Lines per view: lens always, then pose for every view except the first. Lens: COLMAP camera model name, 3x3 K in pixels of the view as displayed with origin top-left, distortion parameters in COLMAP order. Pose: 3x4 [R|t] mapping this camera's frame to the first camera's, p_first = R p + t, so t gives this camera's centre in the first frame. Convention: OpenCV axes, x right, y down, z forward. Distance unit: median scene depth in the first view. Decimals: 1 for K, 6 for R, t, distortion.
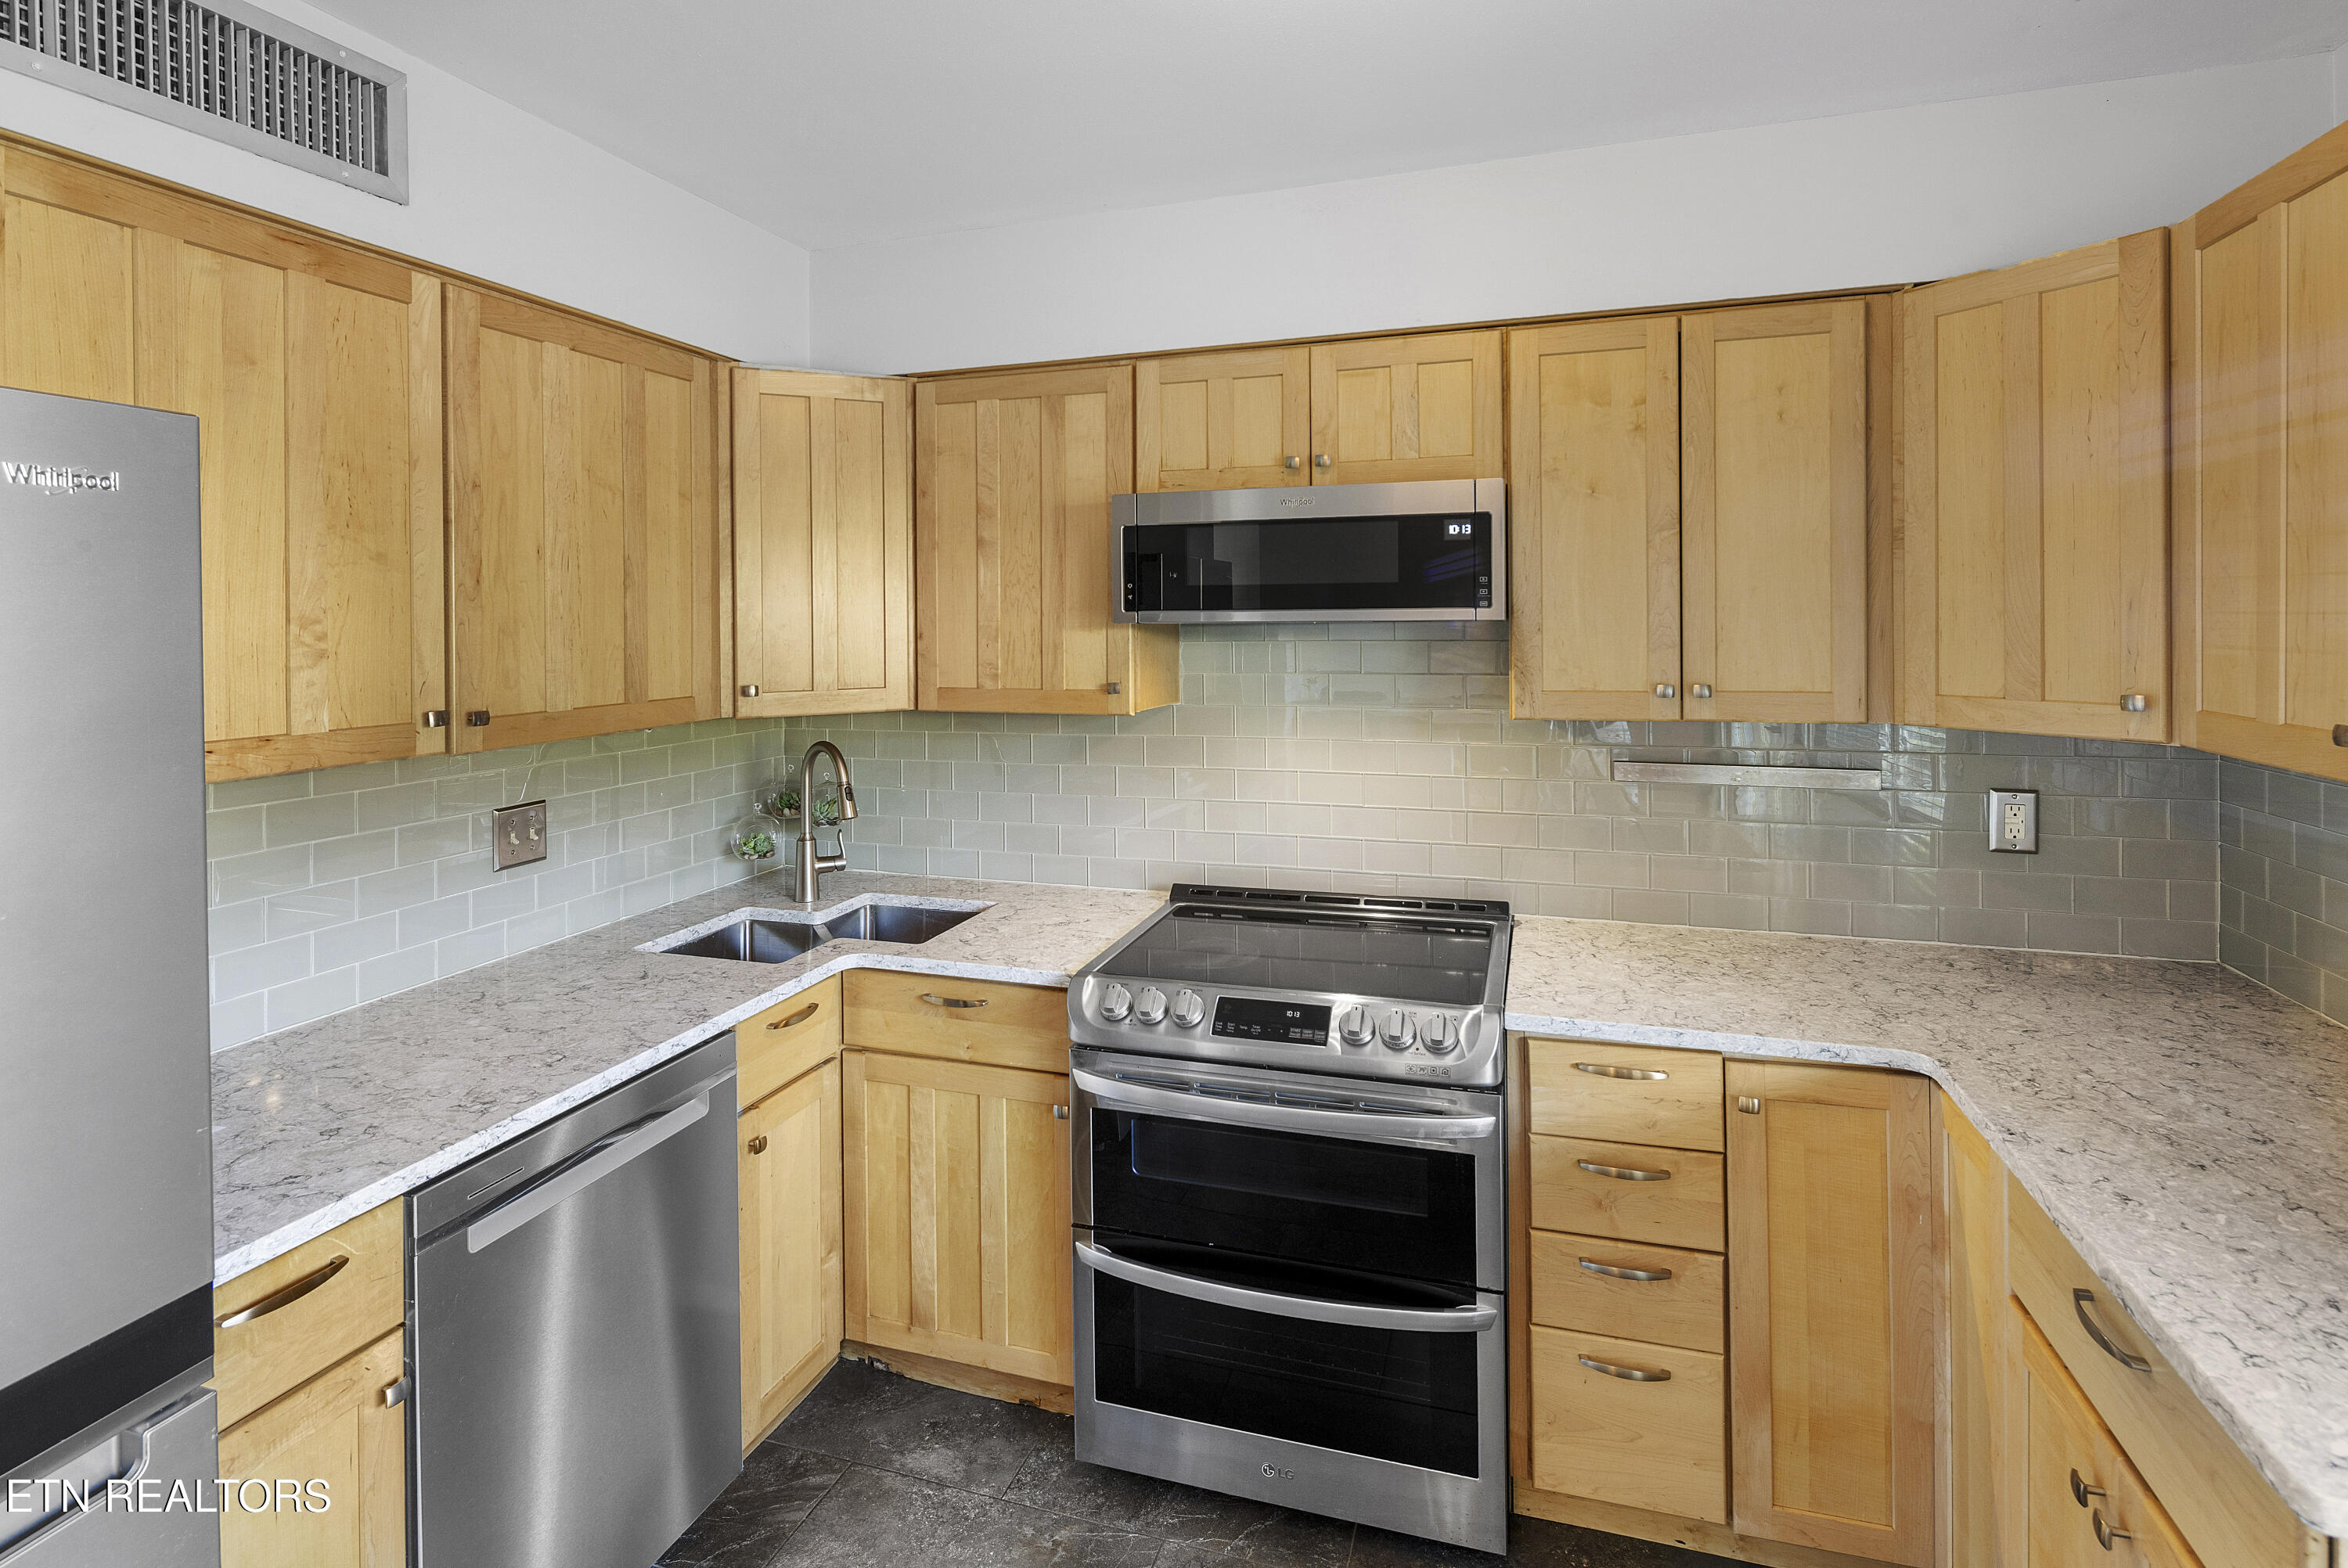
lens RADIAL K [[1147.7, 0, 1183.7], [0, 1147.7, 614.1], [0, 0, 1]] dist [-0.004547, -0.000472]
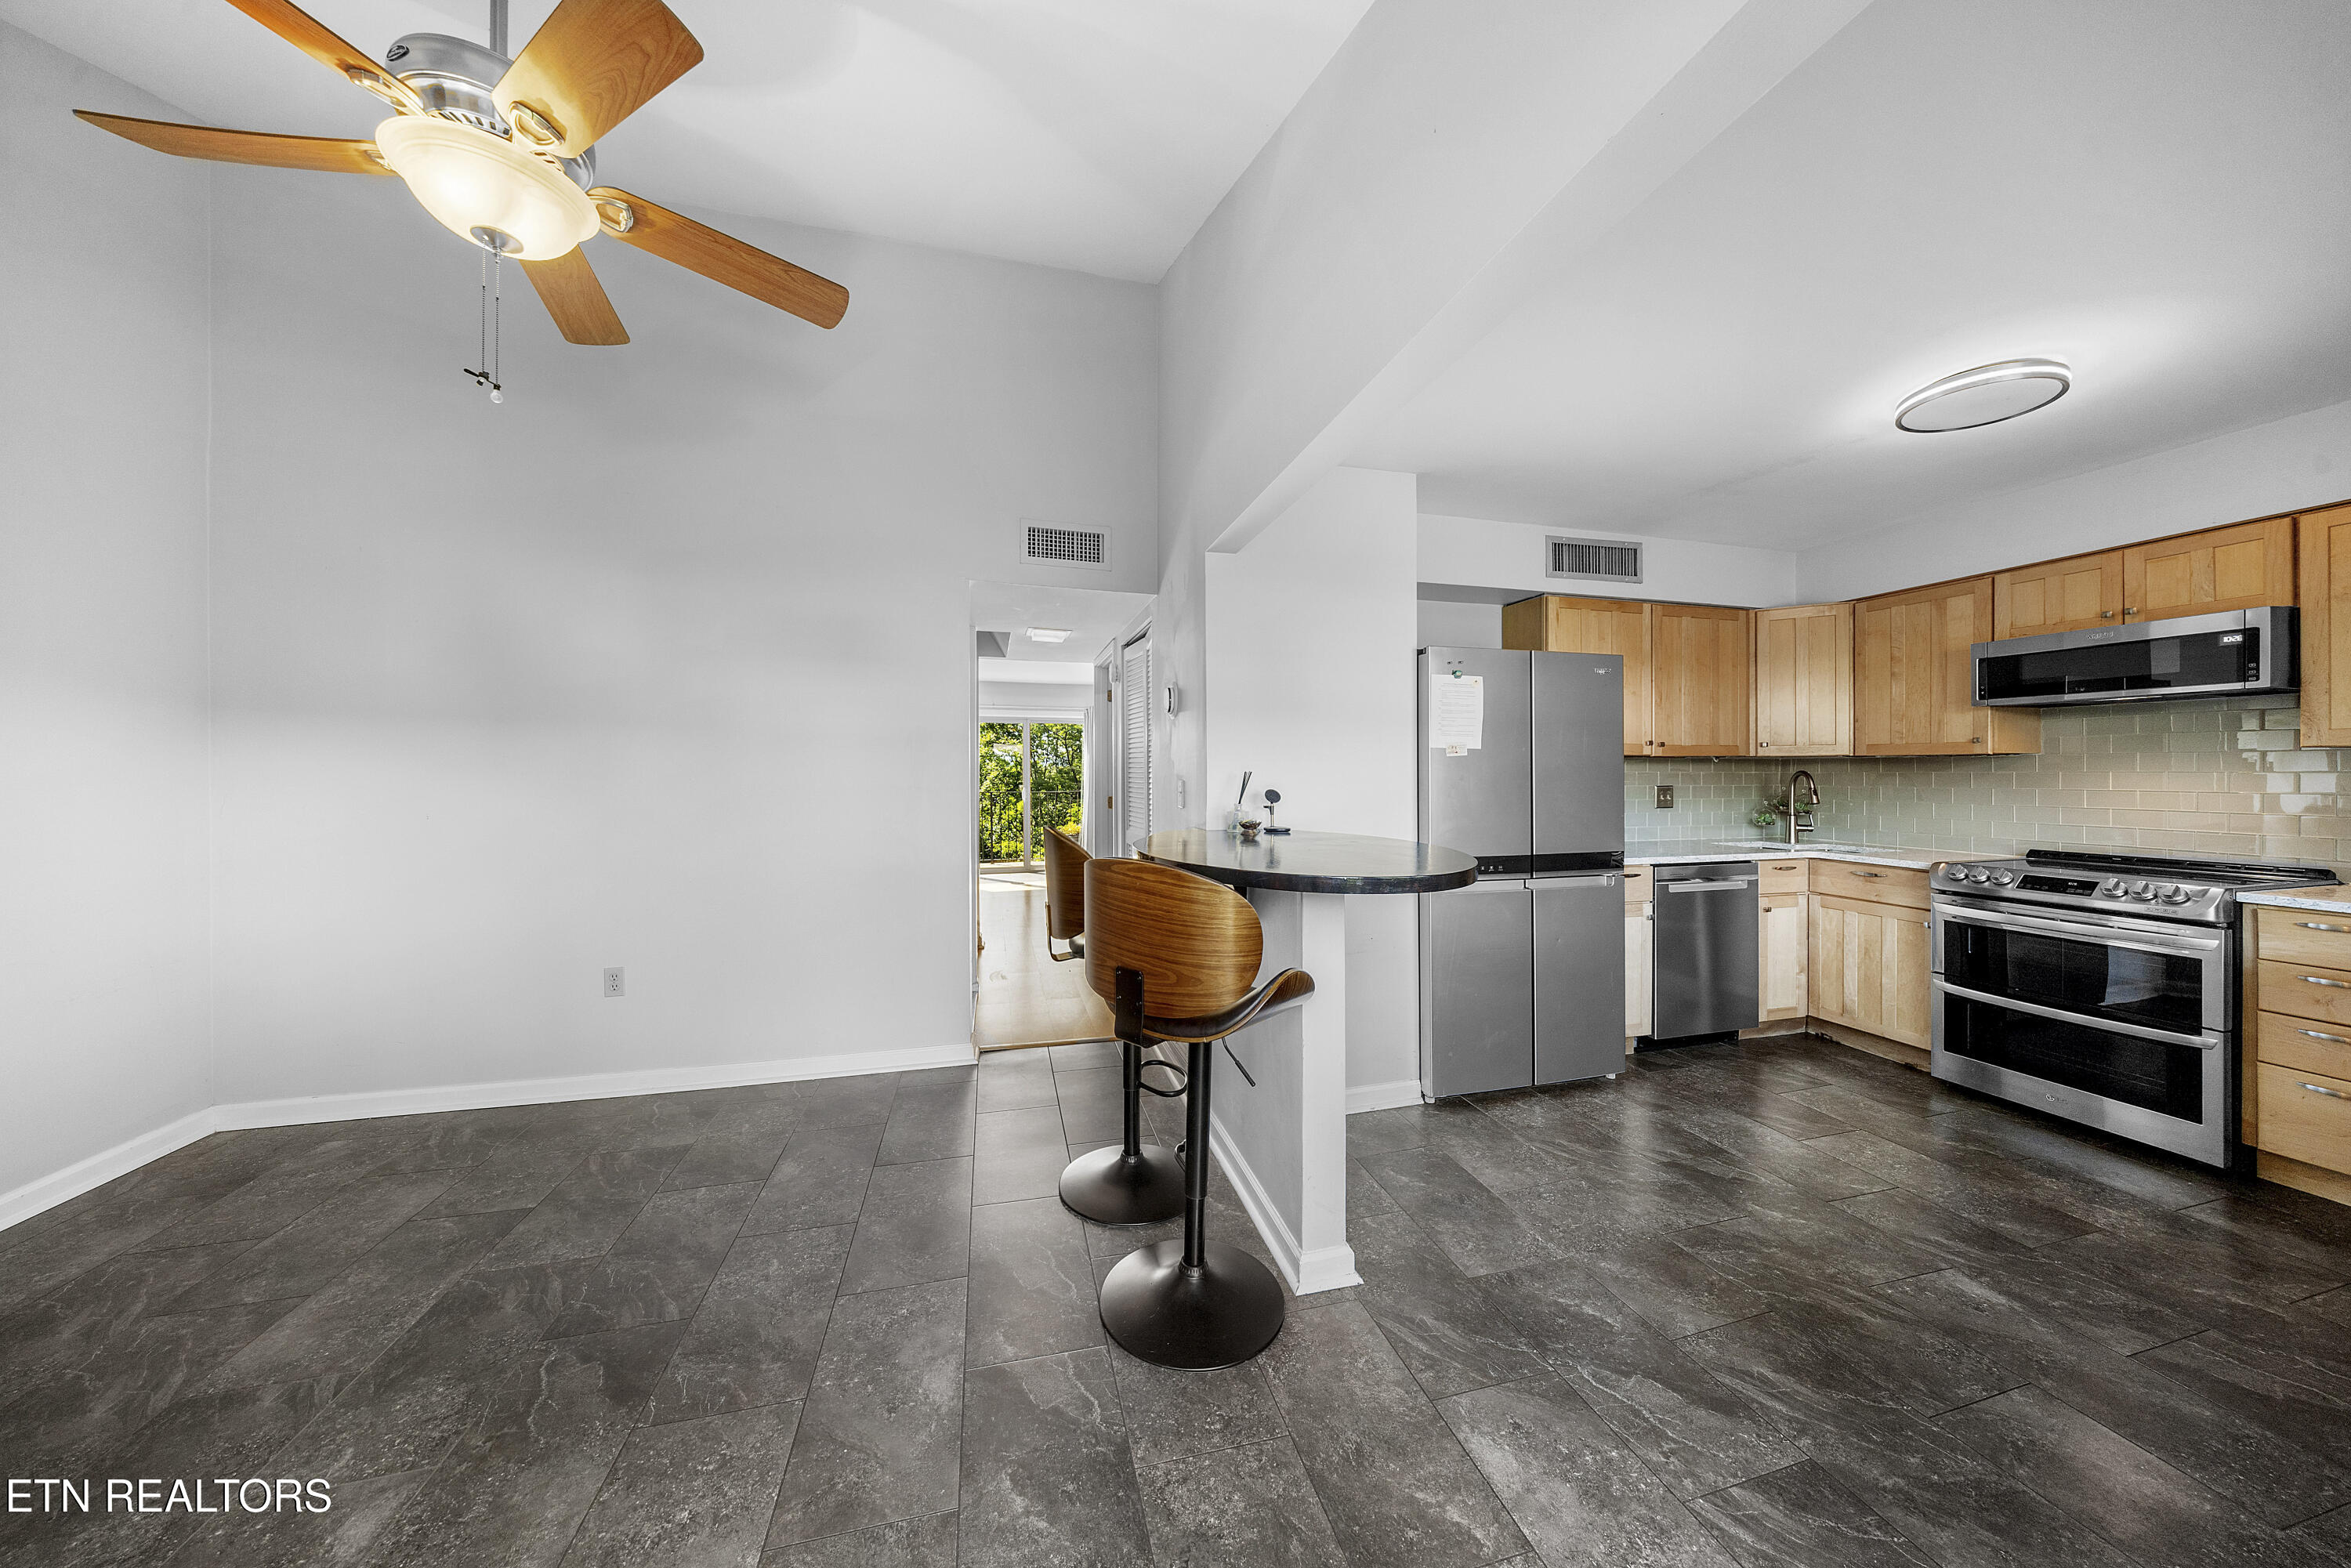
lens RADIAL K [[758.8, 0, 1184.6], [0, 758.8, 767.8], [0, 0, 1]] dist [-0.001248, -0.000114]
pose [[0.537710, 0.008566, -0.843086, 0.331022], [-0.004582, 0.999963, 0.007237, 0.116617], [0.843117, -0.000029, 0.537730, -0.939108]]
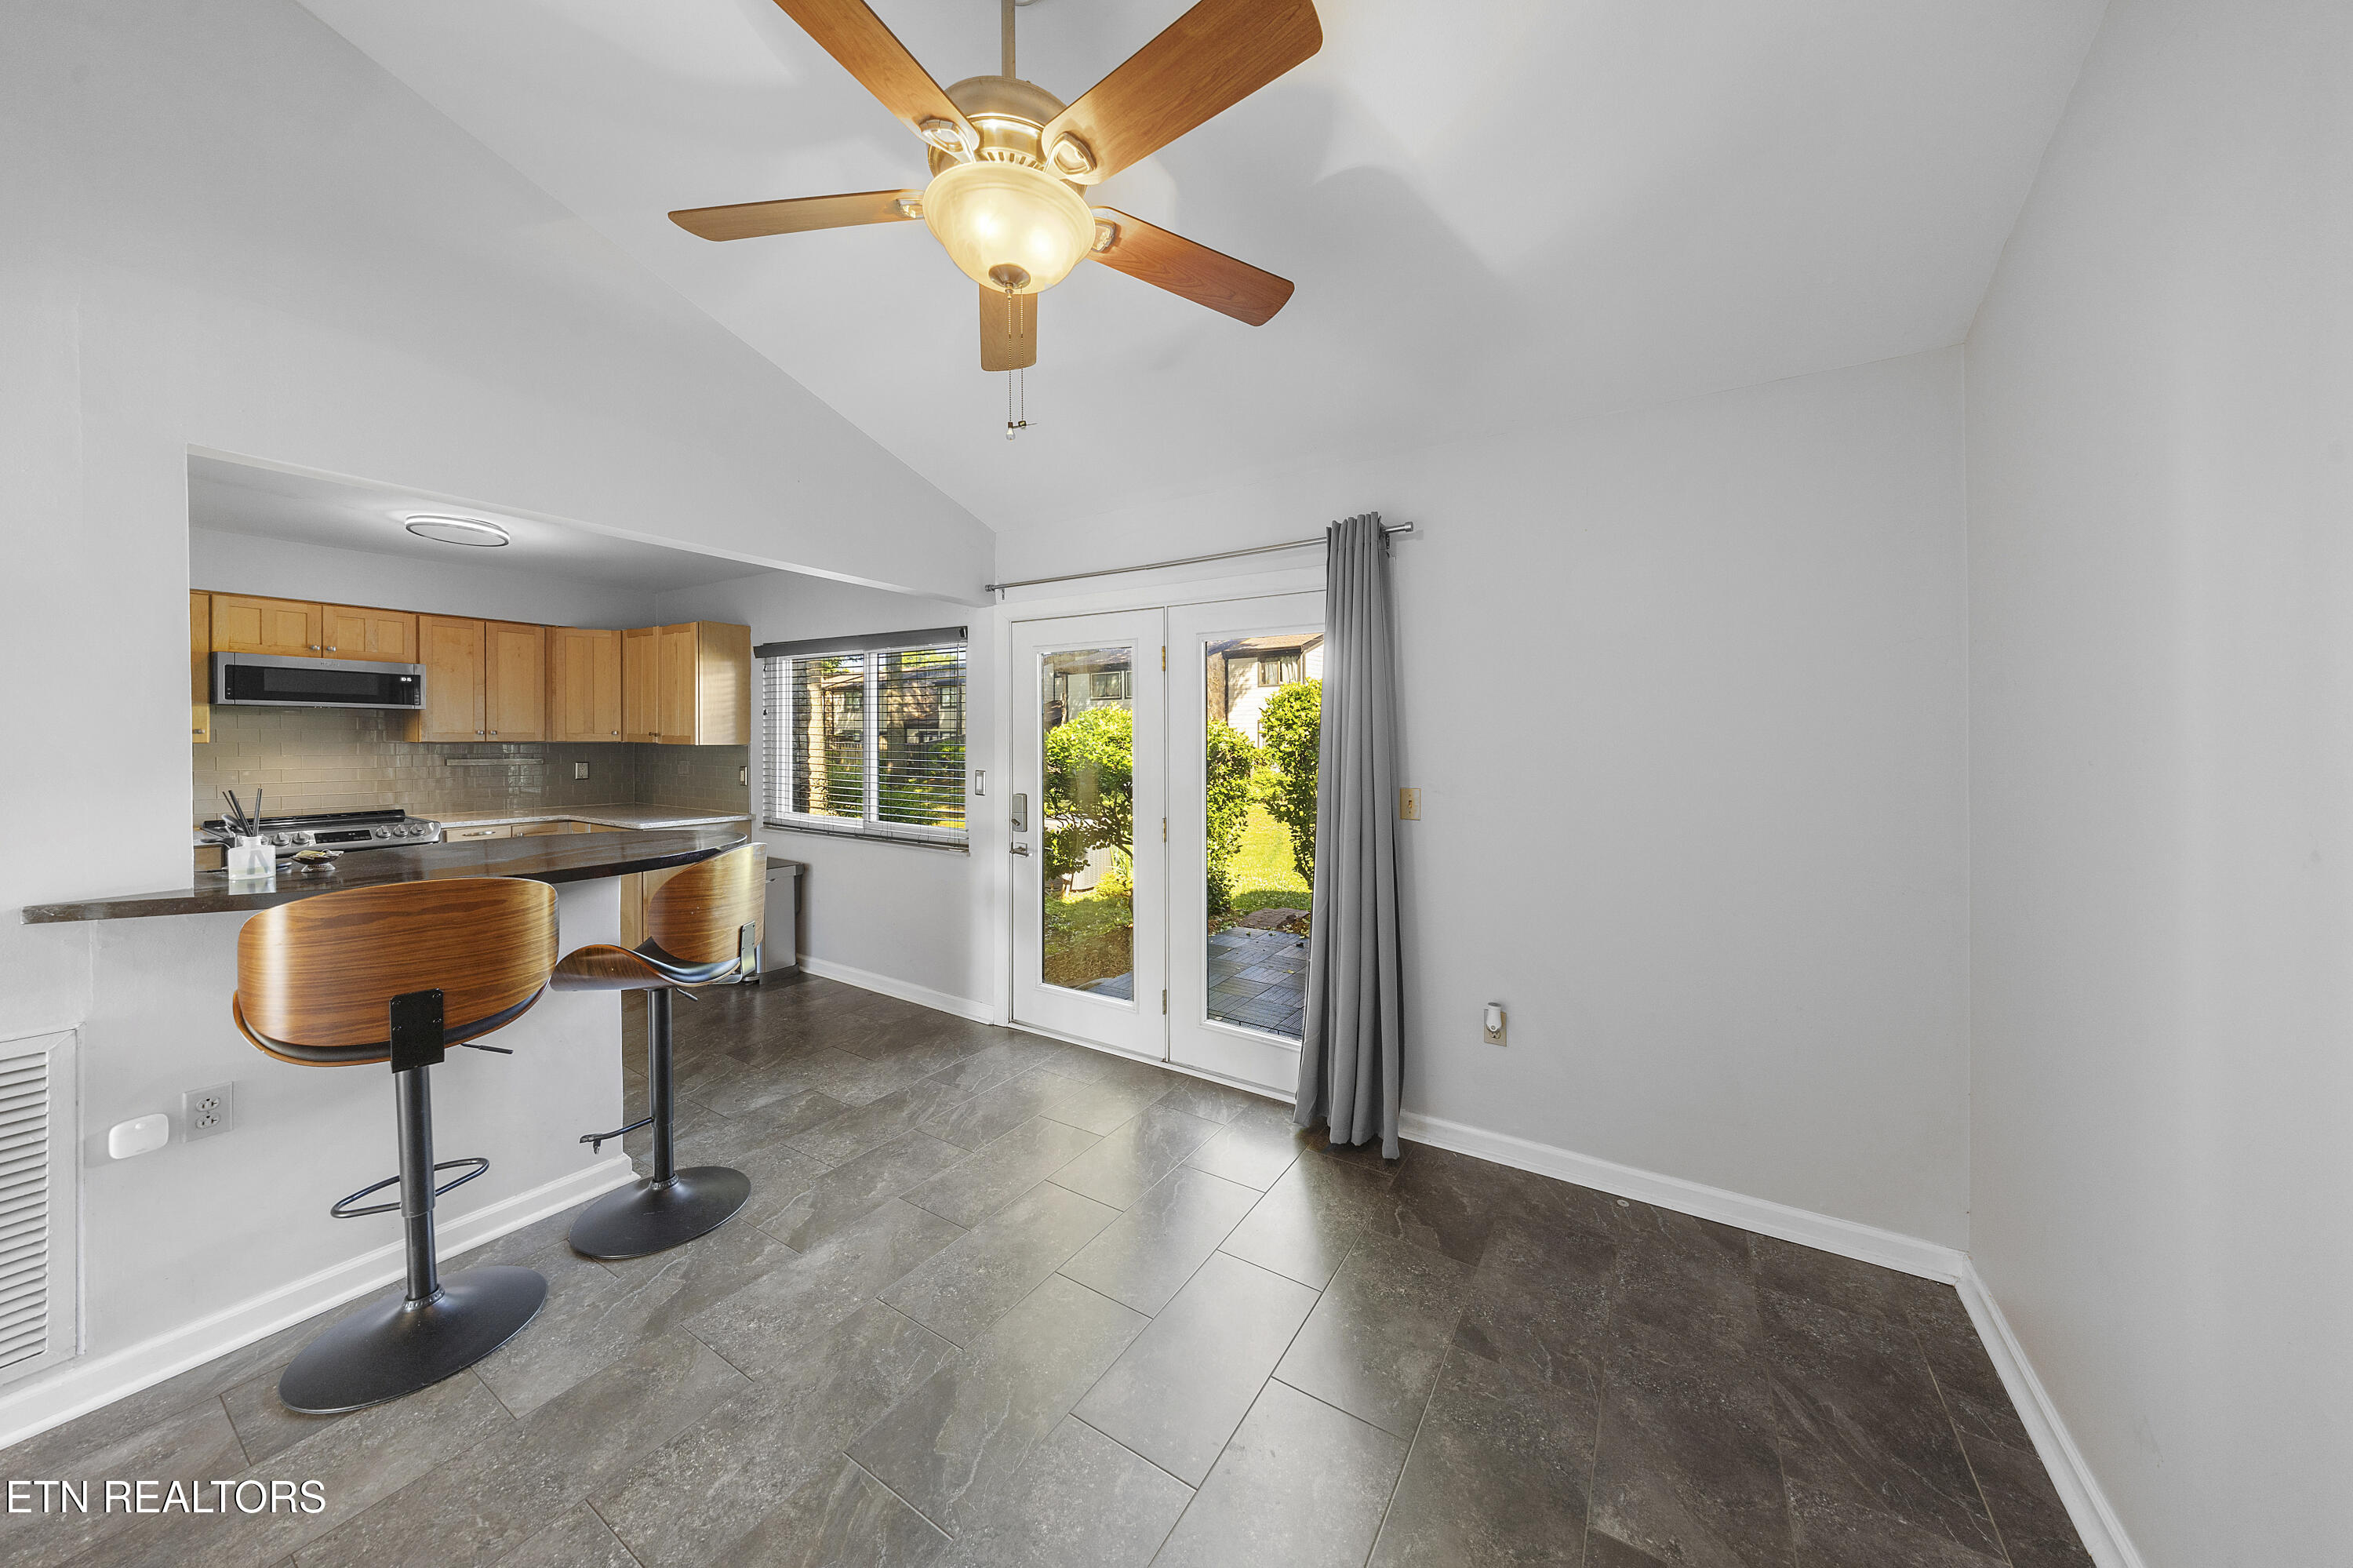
lens RADIAL K [[779.4, 0, 1175.1], [0, 779.4, 744.0], [0, 0, 1]] dist [-0.000175, -0.000017]
pose [[0.247270, 0.000114, 0.968947, -1.164262], [-0.002421, 0.999997, 0.000500, 0.085738], [-0.968944, -0.002469, 0.247270, -1.385455]]
